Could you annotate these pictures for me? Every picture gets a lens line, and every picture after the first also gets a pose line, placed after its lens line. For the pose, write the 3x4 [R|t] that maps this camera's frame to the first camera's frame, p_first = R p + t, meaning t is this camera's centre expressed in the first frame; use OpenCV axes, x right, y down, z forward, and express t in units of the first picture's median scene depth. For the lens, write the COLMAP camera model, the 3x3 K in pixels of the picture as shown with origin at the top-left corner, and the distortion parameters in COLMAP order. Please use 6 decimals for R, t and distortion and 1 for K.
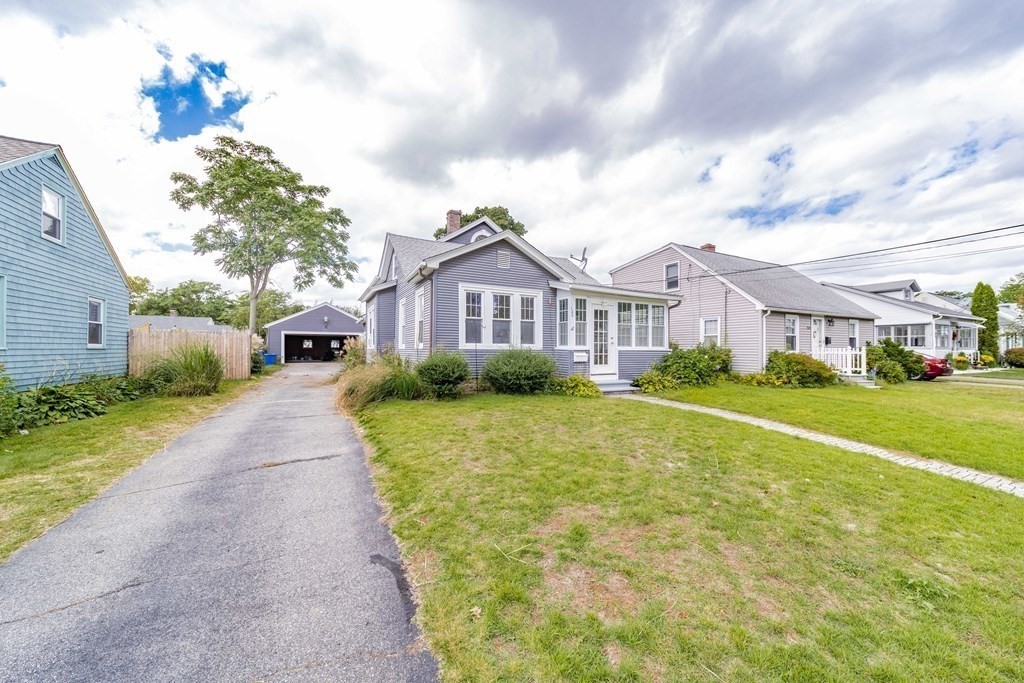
lens RADIAL K [[391.5, 0, 515.8], [0, 391.5, 338.2], [0, 0, 1]] dist [0.008201, 0.000095]
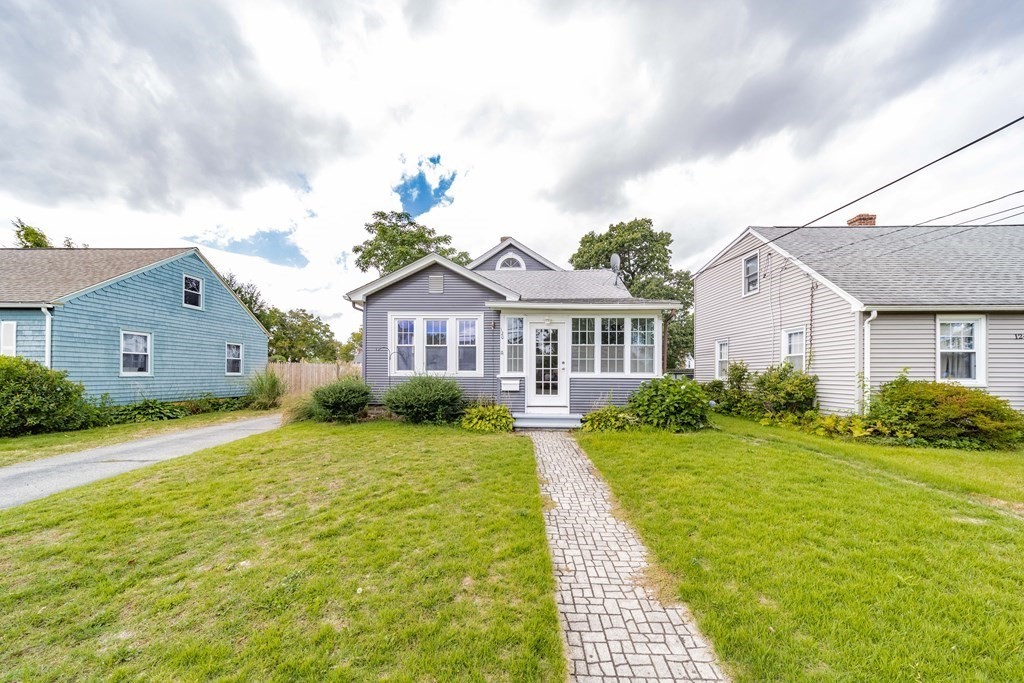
lens RADIAL K [[385.9, 0, 510.6], [0, 385.9, 361.4], [0, 0, 1]] dist [0.008965, 0.000088]
pose [[0.856660, -0.018271, -0.515558, 0.559020], [0.015242, 0.999833, -0.010108, 0.003685], [0.515656, 0.000801, 0.856795, 0.248133]]
